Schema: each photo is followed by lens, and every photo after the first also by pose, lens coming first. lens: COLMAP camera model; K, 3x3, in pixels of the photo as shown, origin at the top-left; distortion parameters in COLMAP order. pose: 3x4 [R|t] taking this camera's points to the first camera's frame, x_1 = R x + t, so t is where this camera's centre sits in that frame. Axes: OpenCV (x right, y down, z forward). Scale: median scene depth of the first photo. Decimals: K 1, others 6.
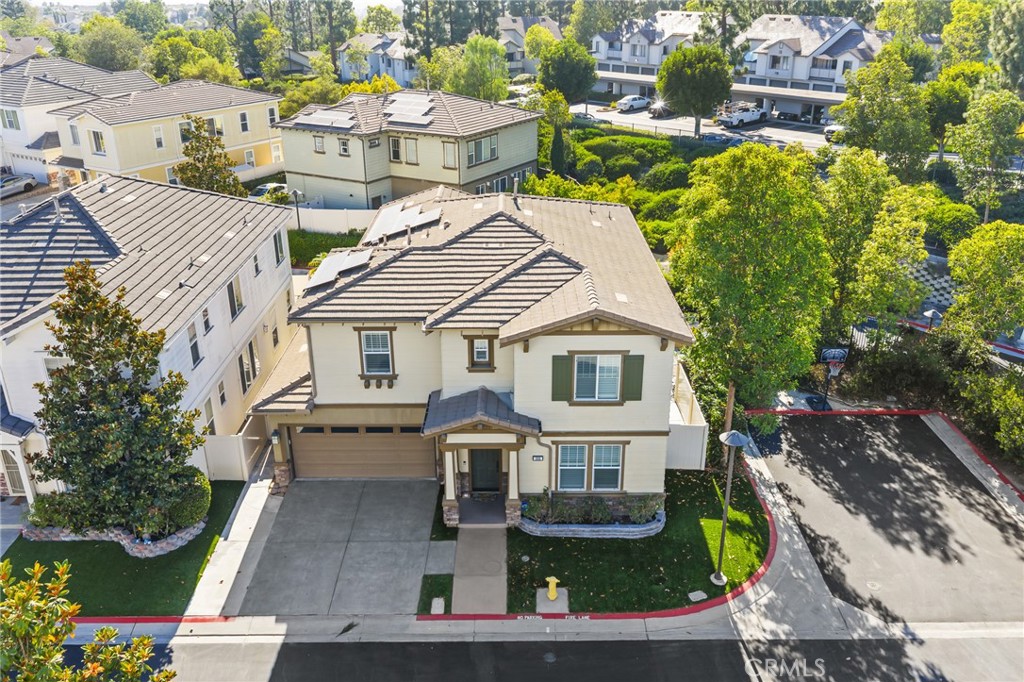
lens RADIAL K [[849.7, 0, 514.2], [0, 849.7, 342.9], [0, 0, 1]] dist [0.009795, -0.011179]
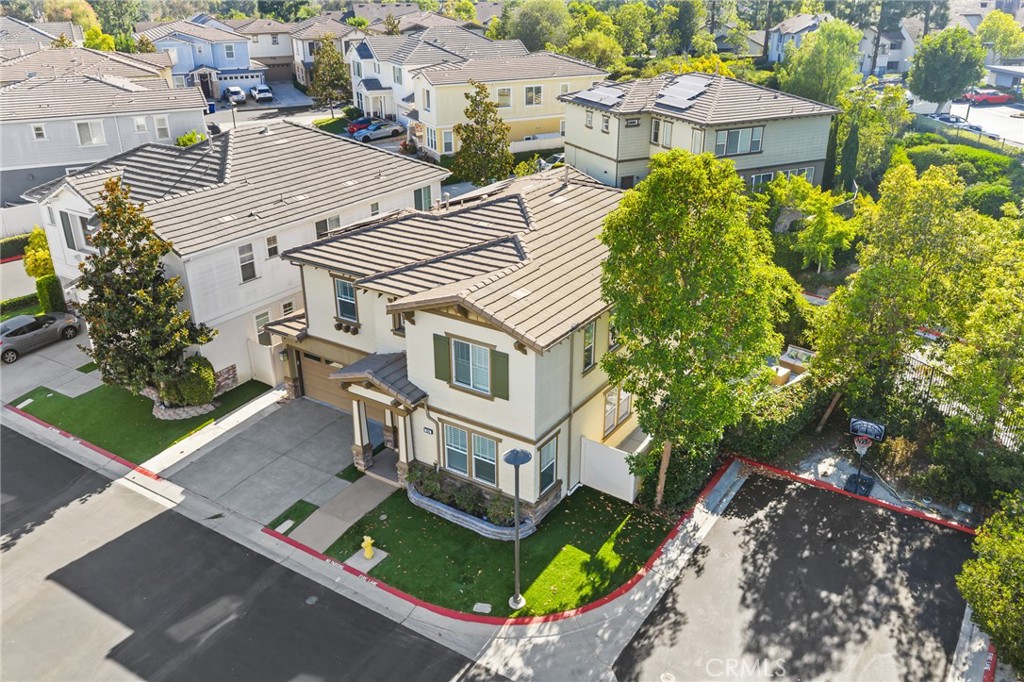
lens RADIAL K [[849.7, 0, 513.2], [0, 849.7, 341.8], [0, 0, 1]] dist [0.009795, -0.011179]
pose [[0.835155, 0.226731, -0.501108, 0.582646], [-0.215616, 0.973117, 0.080947, -0.071843], [0.505990, 0.040443, 0.861591, 0.155963]]
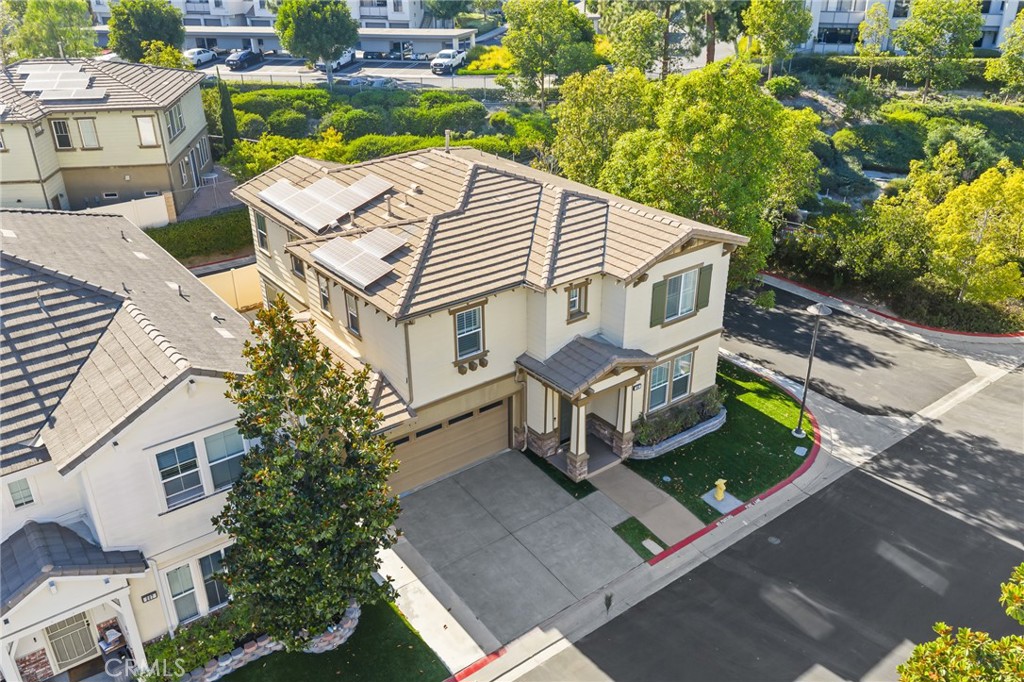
lens RADIAL K [[849.7, 0, 511.5], [0, 849.7, 342.3], [0, 0, 1]] dist [0.009795, -0.011179]
pose [[0.796569, -0.272986, 0.539404, -0.616508], [0.241792, 0.961634, 0.129604, -0.085454], [-0.554089, 0.027185, 0.832013, 0.211478]]
